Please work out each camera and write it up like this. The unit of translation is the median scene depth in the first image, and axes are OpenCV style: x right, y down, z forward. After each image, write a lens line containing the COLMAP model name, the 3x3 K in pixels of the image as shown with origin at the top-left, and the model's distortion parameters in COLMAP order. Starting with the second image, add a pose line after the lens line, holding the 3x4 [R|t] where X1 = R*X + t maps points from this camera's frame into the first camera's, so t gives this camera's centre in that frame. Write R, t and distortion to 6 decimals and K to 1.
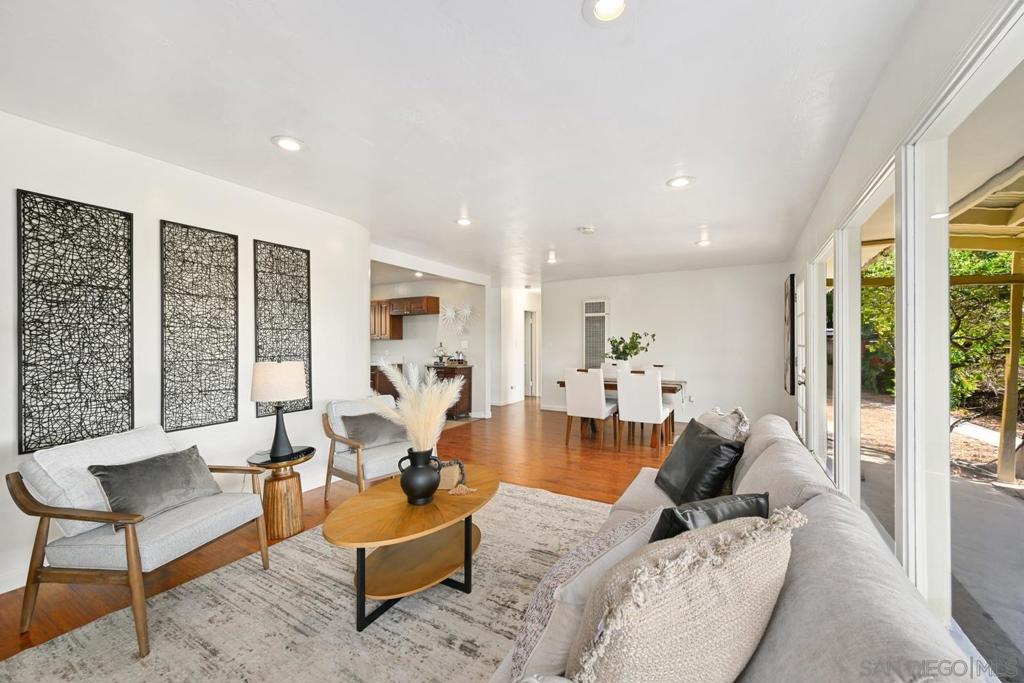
lens RADIAL K [[402.4, 0, 517.4], [0, 402.4, 341.3], [0, 0, 1]] dist [-0.001536, 0.001003]
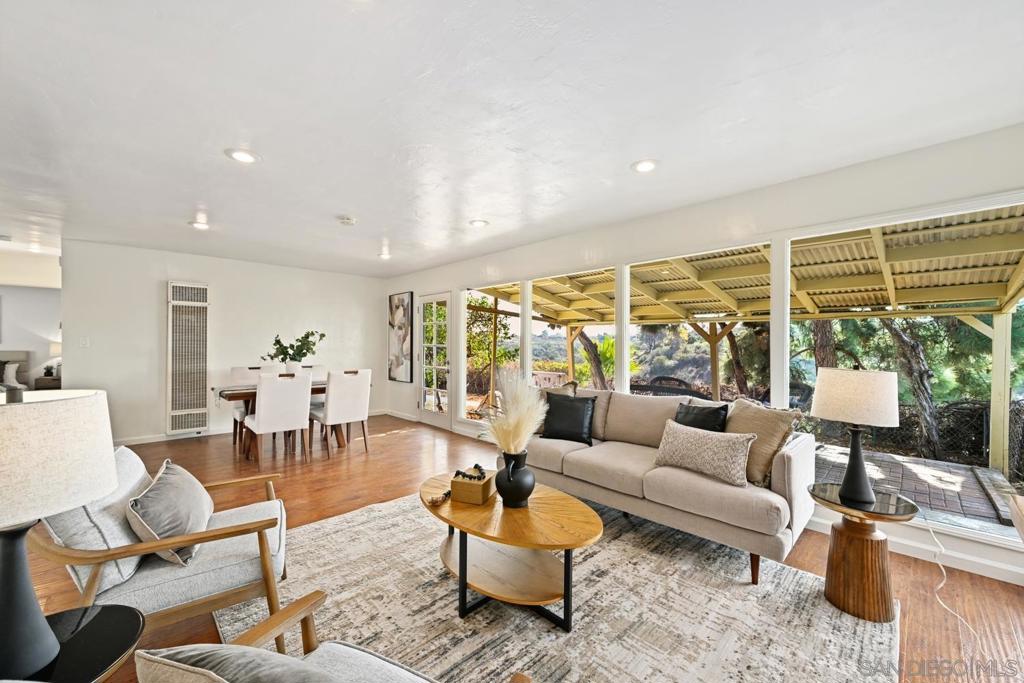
lens RADIAL K [[402.4, 0, 514.2], [0, 402.4, 340.6], [0, 0, 1]] dist [-0.001536, 0.001003]
pose [[0.271139, 0.008780, 0.962500, -0.512929], [-0.009616, 0.999933, -0.006413, 0.000837], [-0.962492, -0.007516, 0.271206, 0.316832]]
